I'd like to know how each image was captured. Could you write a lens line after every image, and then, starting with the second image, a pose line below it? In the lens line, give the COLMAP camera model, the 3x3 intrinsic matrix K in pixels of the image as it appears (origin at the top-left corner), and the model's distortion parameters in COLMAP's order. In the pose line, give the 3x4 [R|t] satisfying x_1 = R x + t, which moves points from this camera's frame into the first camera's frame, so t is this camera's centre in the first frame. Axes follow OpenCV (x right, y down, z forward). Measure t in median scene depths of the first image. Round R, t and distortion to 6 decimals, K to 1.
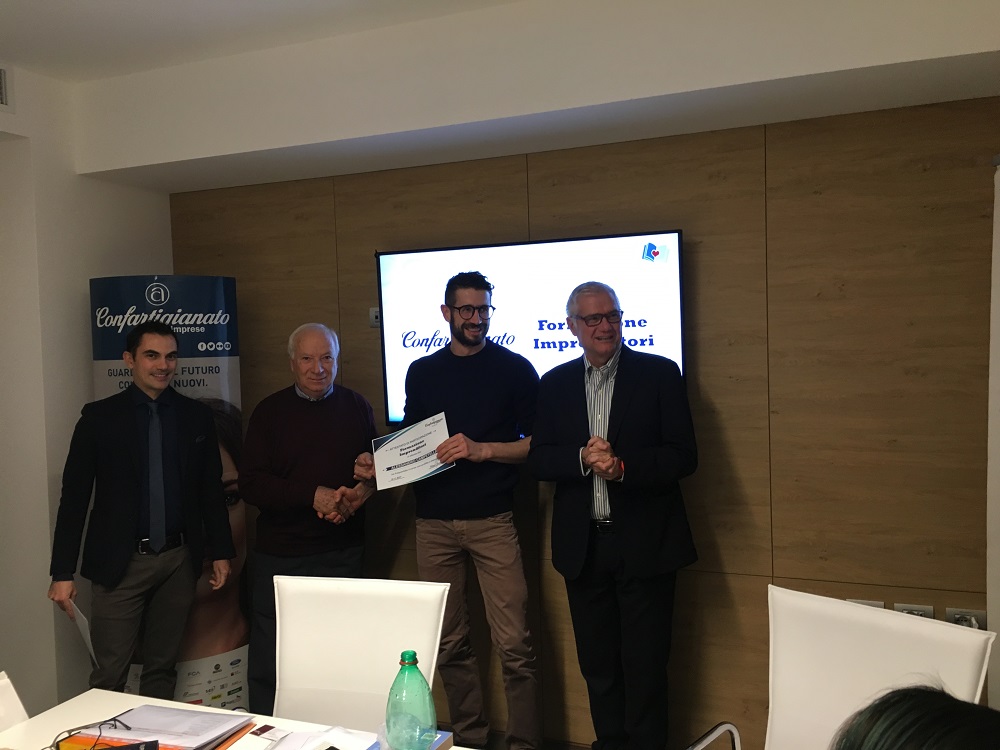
lens RADIAL K [[850.9, 0, 500.0], [0, 850.9, 375.0], [0, 0, 1]] dist [0.078325, -0.103860]
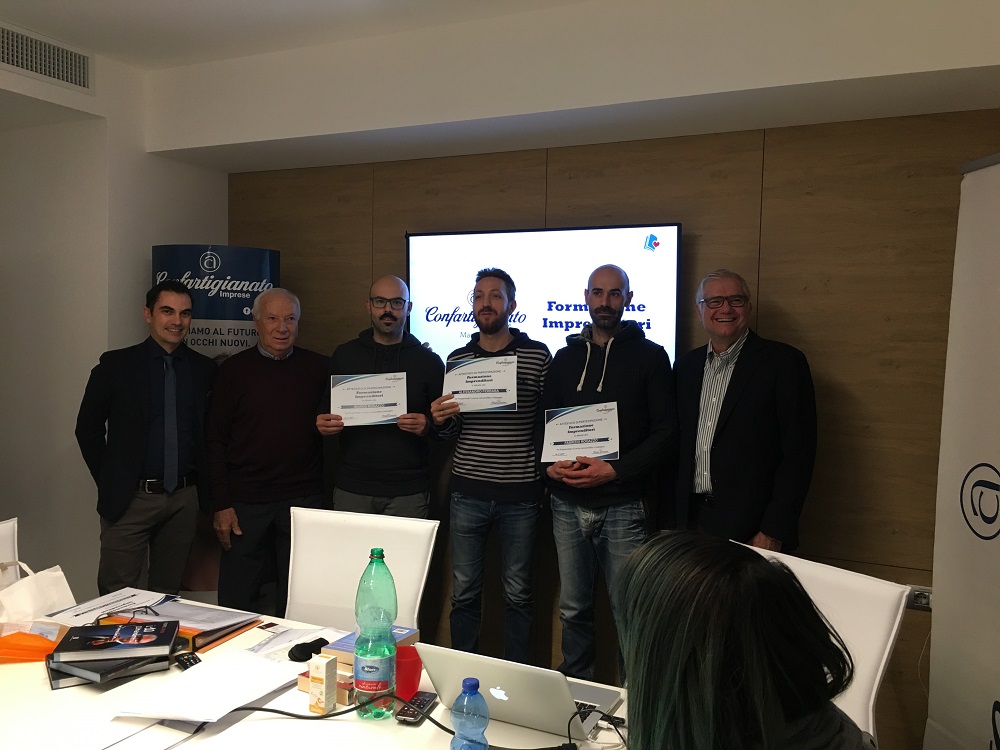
lens RADIAL K [[850.9, 0, 500.0], [0, 850.9, 375.0], [0, 0, 1]] dist [0.078325, -0.103860]
pose [[0.996330, 0.053955, -0.066449, 0.061923], [-0.053638, 0.998539, 0.006547, 0.026247], [0.066705, -0.002959, 0.997768, -0.093849]]
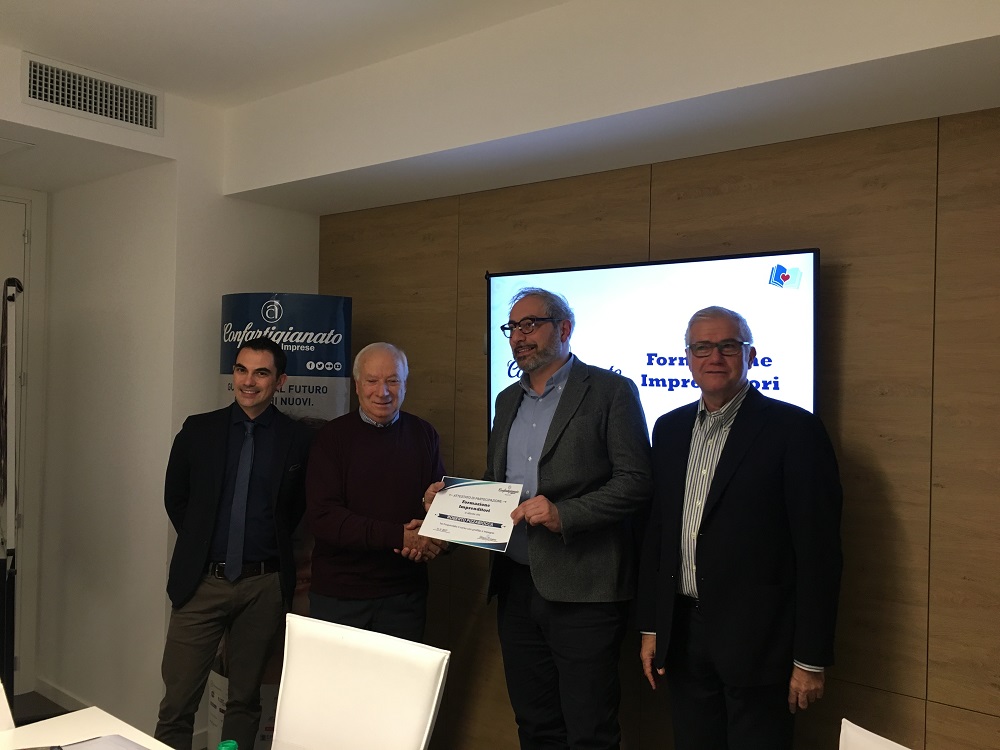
lens RADIAL K [[850.9, 0, 500.0], [0, 850.9, 375.0], [0, 0, 1]] dist [0.078325, -0.103860]
pose [[0.951874, 0.051808, -0.302079, 0.166248], [-0.064333, 0.997426, -0.031653, -0.005363], [0.299662, 0.049563, 0.952757, 0.133004]]
